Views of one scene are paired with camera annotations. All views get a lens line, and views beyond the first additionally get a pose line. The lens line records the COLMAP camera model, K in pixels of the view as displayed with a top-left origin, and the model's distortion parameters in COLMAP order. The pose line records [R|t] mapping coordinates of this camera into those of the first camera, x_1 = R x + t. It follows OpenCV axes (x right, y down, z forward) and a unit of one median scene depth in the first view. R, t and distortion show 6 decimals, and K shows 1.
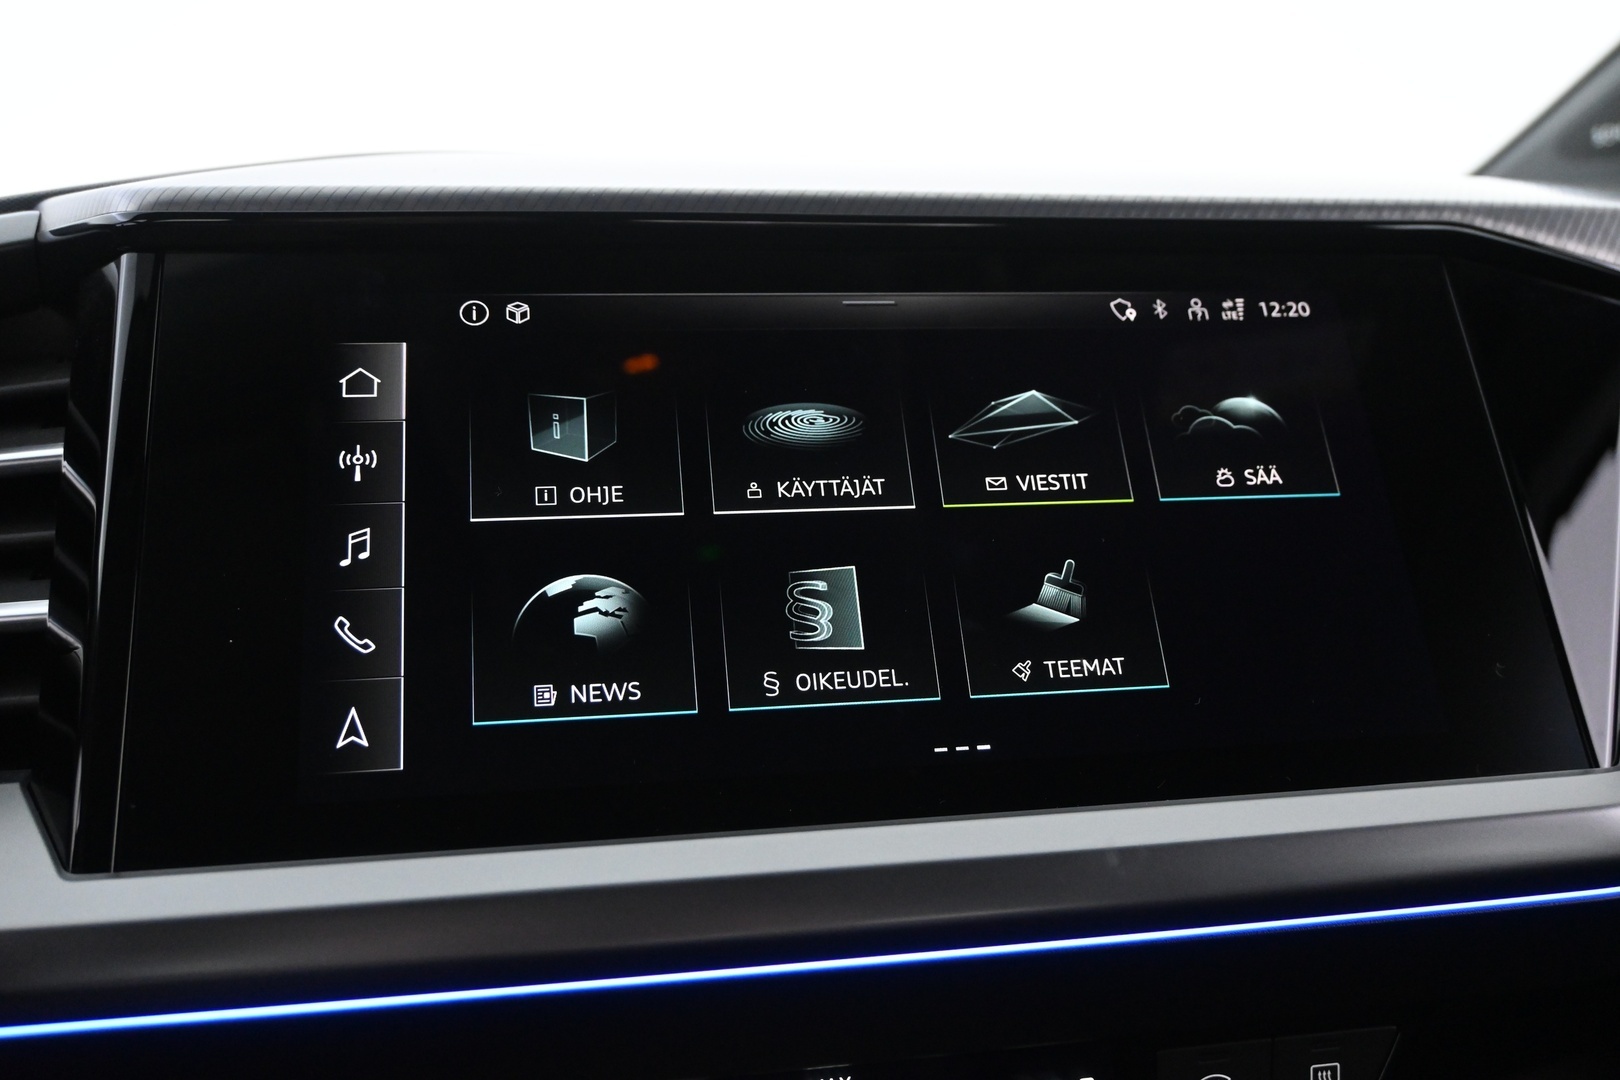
lens RADIAL K [[1370.5, 0, 813.6], [0, 1370.5, 550.2], [0, 0, 1]] dist [0.005496, 0.019340]
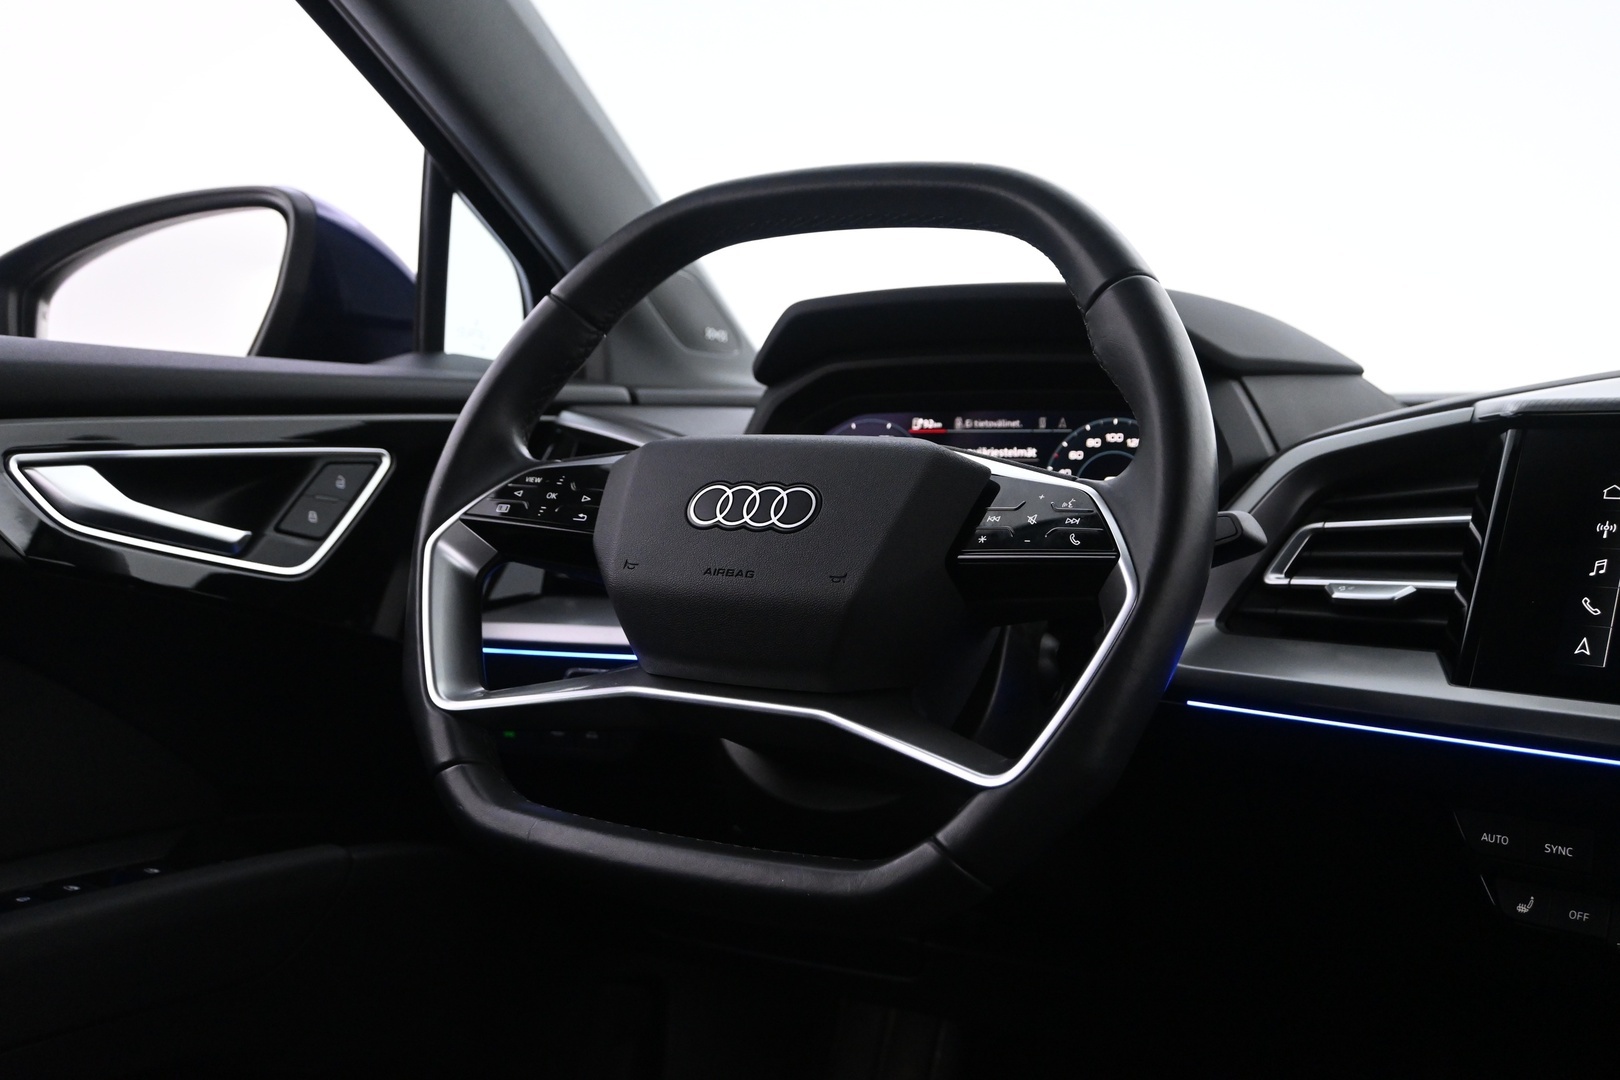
lens RADIAL K [[1484.9, 0, 816.8], [0, 1484.9, 543.6], [0, 0, 1]] dist [-0.012087, 0.000000]
pose [[0.626558, 0.067793, -0.776420, 0.638111], [-0.146999, 0.988609, -0.032306, 0.198847], [0.765386, 0.134374, 0.629387, -1.280699]]
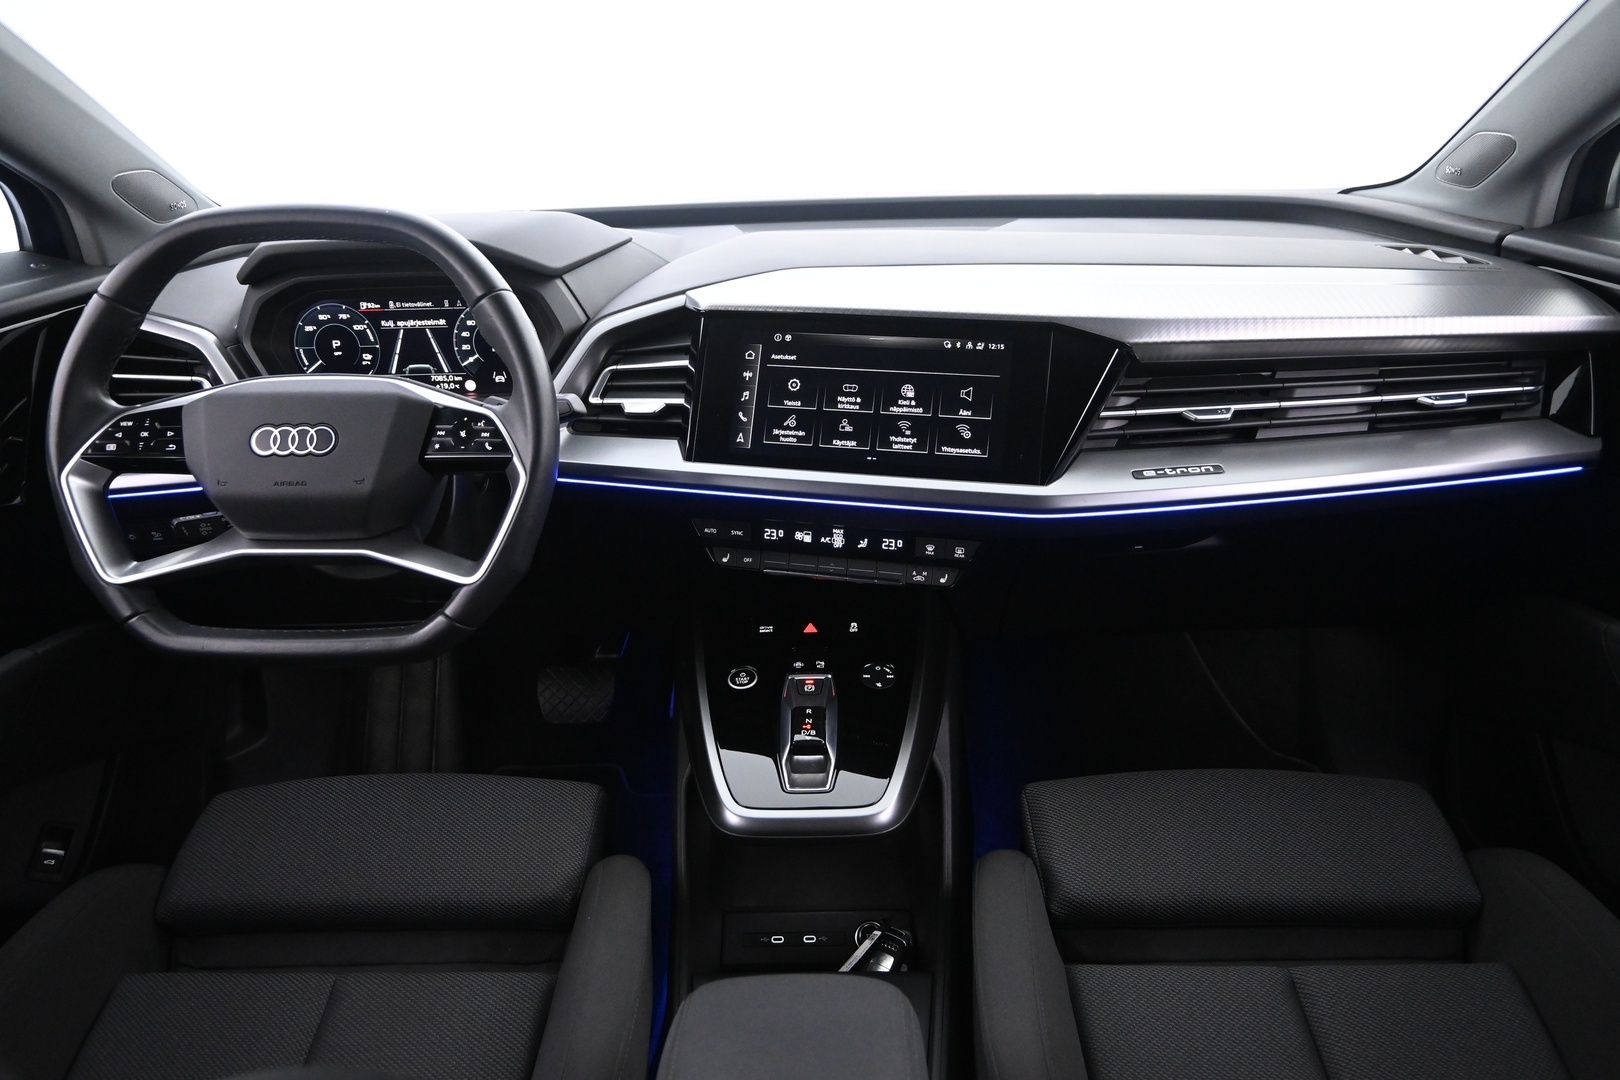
lens RADIAL K [[1079.3, 0, 801.1], [0, 1079.3, 543.8], [0, 0, 1]] dist [0.013293, 0.002020]
pose [[0.912388, 0.156079, -0.378401, 1.120867], [-0.055668, 0.963173, 0.263056, -0.431248], [0.405523, -0.218945, 0.887476, -1.939399]]
